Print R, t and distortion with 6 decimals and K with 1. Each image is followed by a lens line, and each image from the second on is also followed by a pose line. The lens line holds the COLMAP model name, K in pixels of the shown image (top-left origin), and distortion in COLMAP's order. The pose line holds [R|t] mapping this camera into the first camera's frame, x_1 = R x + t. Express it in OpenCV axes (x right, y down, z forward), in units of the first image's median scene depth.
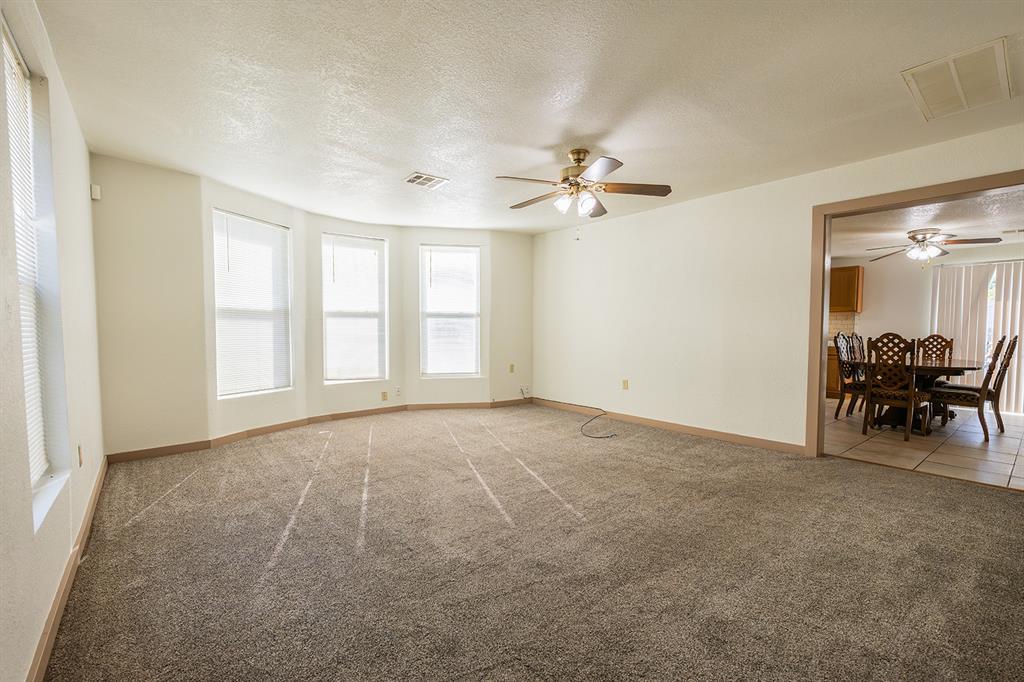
lens RADIAL K [[446.5, 0, 516.6], [0, 446.5, 349.9], [0, 0, 1]] dist [0.002045, 0.000084]
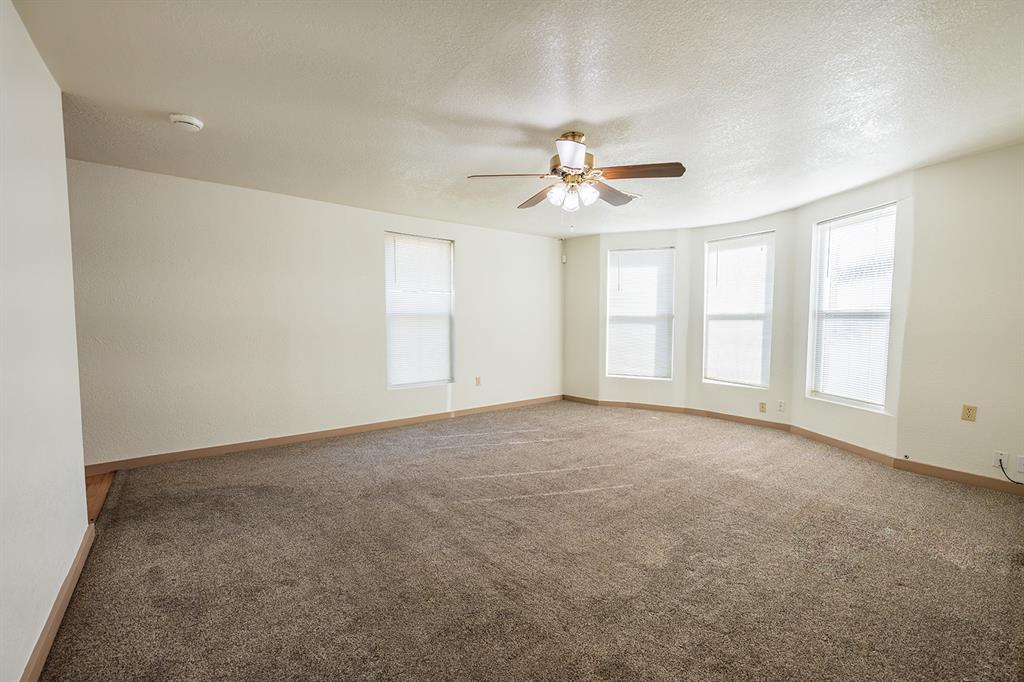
lens RADIAL K [[418.0, 0, 518.2], [0, 418.0, 341.2], [0, 0, 1]] dist [-0.002182, 0.000118]
pose [[-0.039785, 0.046777, -0.998113, 0.649900], [-0.049638, 0.997578, 0.048730, -0.053539], [0.997975, 0.051483, -0.037367, 0.634925]]
